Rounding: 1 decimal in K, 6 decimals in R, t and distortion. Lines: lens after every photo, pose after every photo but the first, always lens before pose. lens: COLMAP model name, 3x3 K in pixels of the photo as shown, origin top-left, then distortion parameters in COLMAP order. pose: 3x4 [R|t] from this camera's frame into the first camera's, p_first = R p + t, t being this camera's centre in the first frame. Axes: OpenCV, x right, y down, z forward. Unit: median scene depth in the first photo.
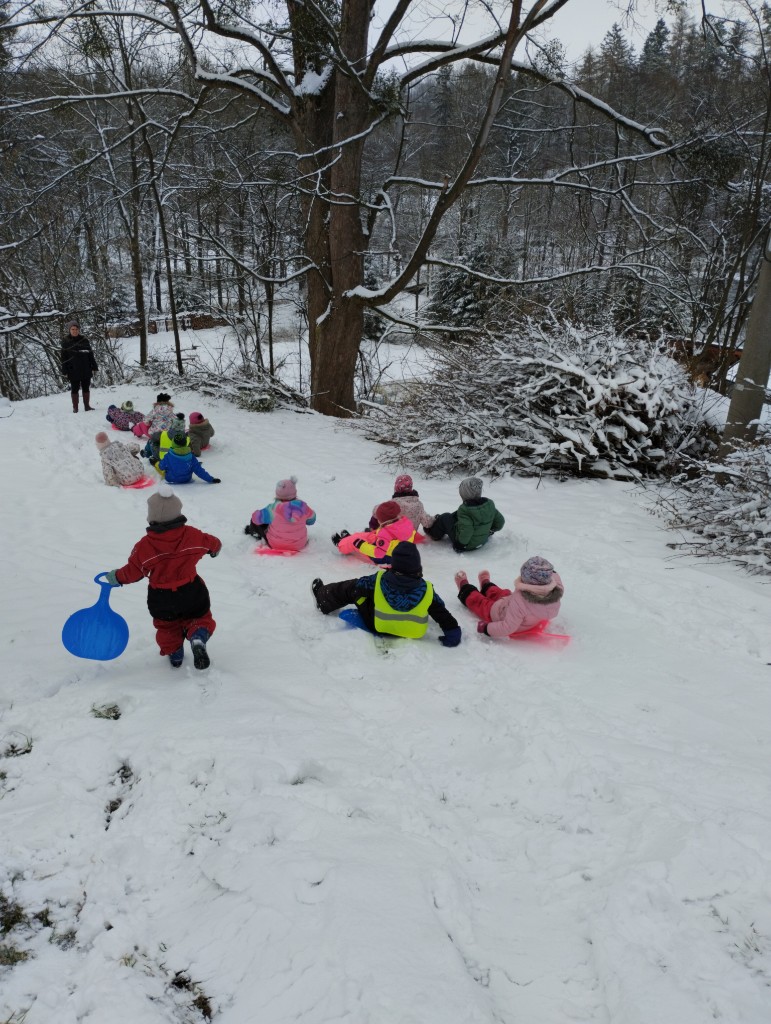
lens RADIAL K [[794.5, 0, 385.5], [0, 794.5, 512.0], [0, 0, 1]] dist [0.057892, -0.094476]
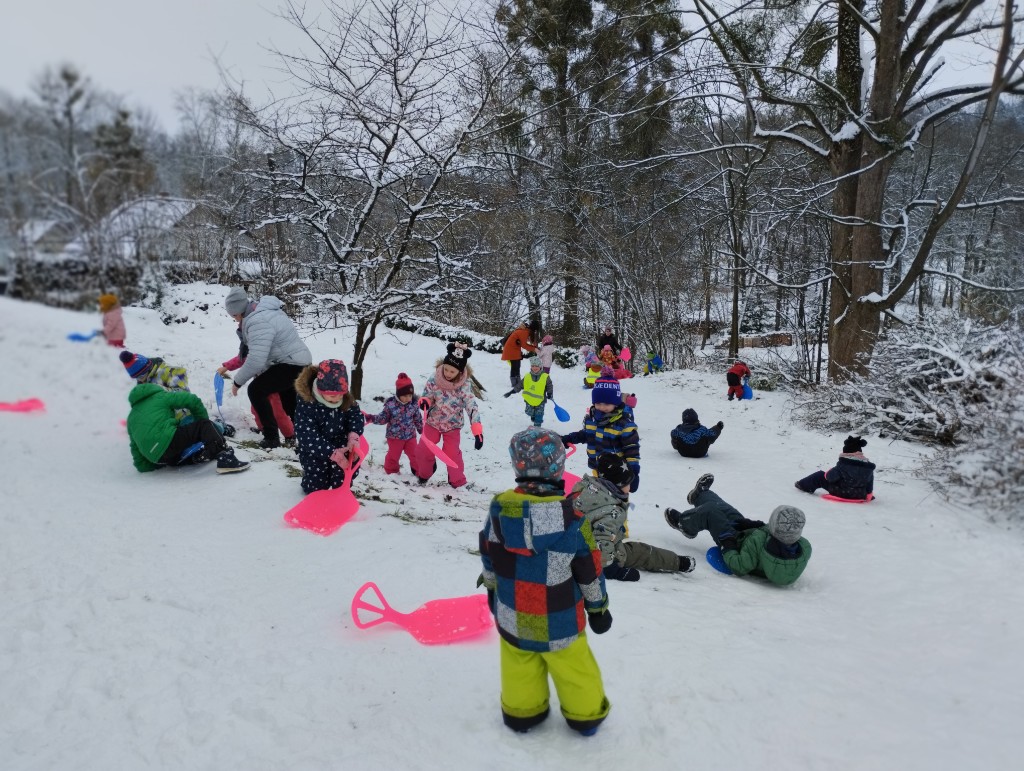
lens RADIAL K [[794.5, 0, 512.0], [0, 794.5, 385.5], [0, 0, 1]] dist [0.057892, -0.094476]
pose [[0.808676, 0.087905, -0.581649, 0.282630], [-0.186147, 0.976201, -0.111271, 0.082943], [0.558025, 0.198254, 0.805793, -0.216566]]
